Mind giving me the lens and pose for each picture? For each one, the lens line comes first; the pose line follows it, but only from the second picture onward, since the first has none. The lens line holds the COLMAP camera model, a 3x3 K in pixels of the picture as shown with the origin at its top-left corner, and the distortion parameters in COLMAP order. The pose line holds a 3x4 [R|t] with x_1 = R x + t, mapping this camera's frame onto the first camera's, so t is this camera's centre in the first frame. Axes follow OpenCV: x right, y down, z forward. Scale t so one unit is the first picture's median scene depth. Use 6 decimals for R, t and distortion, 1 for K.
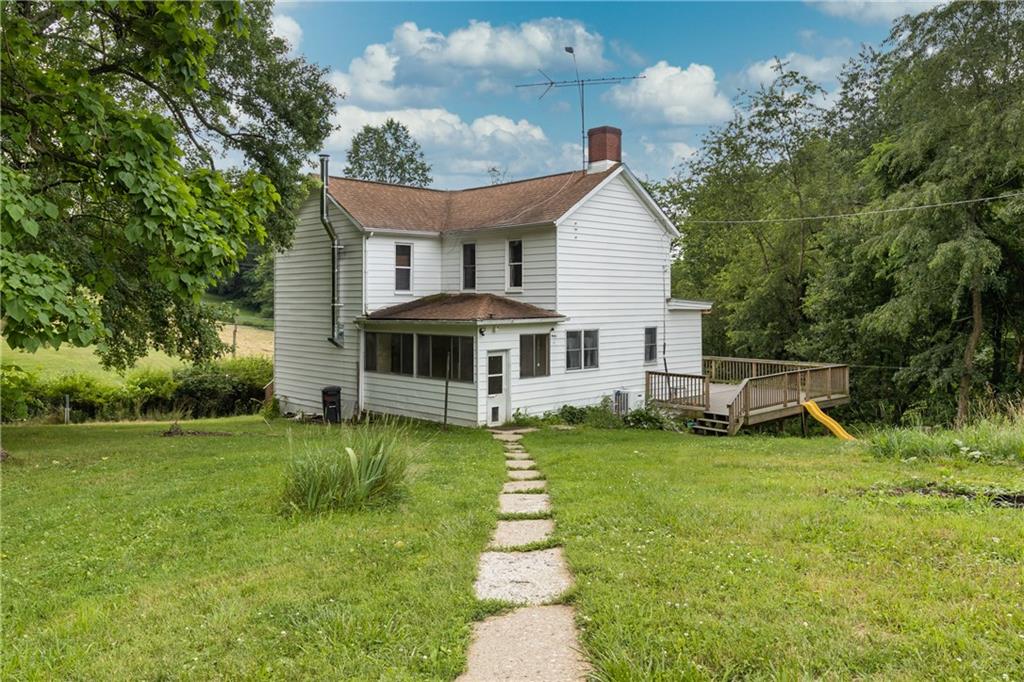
lens RADIAL K [[768.2, 0, 556.6], [0, 768.2, 310.5], [0, 0, 1]] dist [0.050720, 0.000662]
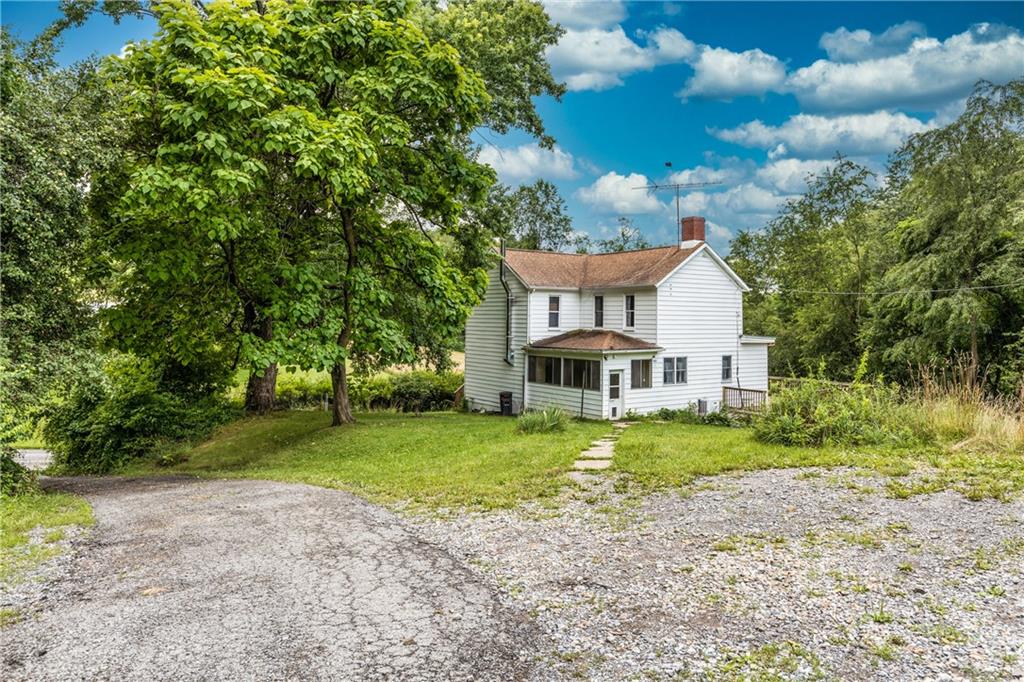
lens RADIAL K [[689.7, 0, 512.0], [0, 689.7, 341.0], [0, 0, 1]] dist [-0.006528, -0.001434]
pose [[0.969410, 0.009352, -0.245268, 0.051154], [-0.005897, 0.999873, 0.014816, -0.021637], [0.245376, -0.012917, 0.969342, -0.329073]]
